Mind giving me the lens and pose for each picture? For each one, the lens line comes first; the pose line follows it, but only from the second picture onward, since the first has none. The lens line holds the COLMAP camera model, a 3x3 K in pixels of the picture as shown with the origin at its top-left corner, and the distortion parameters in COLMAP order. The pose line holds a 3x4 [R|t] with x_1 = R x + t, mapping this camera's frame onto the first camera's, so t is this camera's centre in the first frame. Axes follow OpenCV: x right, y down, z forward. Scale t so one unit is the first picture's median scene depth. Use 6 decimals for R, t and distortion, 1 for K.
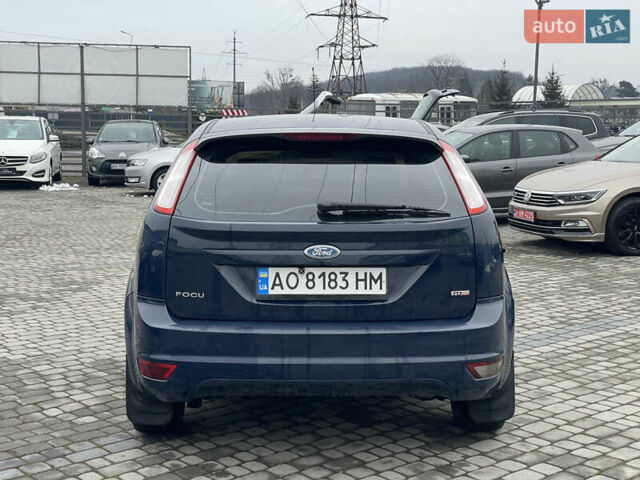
lens RADIAL K [[950.4, 0, 320.0], [0, 950.4, 240.0], [0, 0, 1]] dist [0.191727, -0.440457]
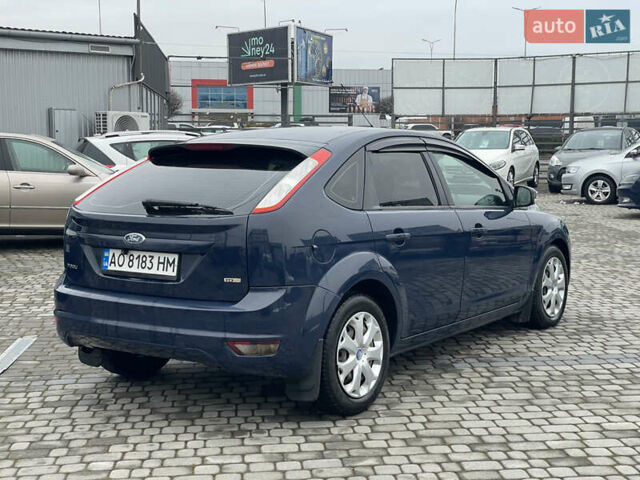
lens RADIAL K [[950.4, 0, 320.0], [0, 950.4, 240.0], [0, 0, 1]] dist [0.191727, -0.440457]
pose [[0.802610, 0.049884, -0.594414, 0.938368], [-0.054909, 0.998445, 0.009650, -0.010837], [0.593971, 0.024894, 0.804101, 0.128850]]
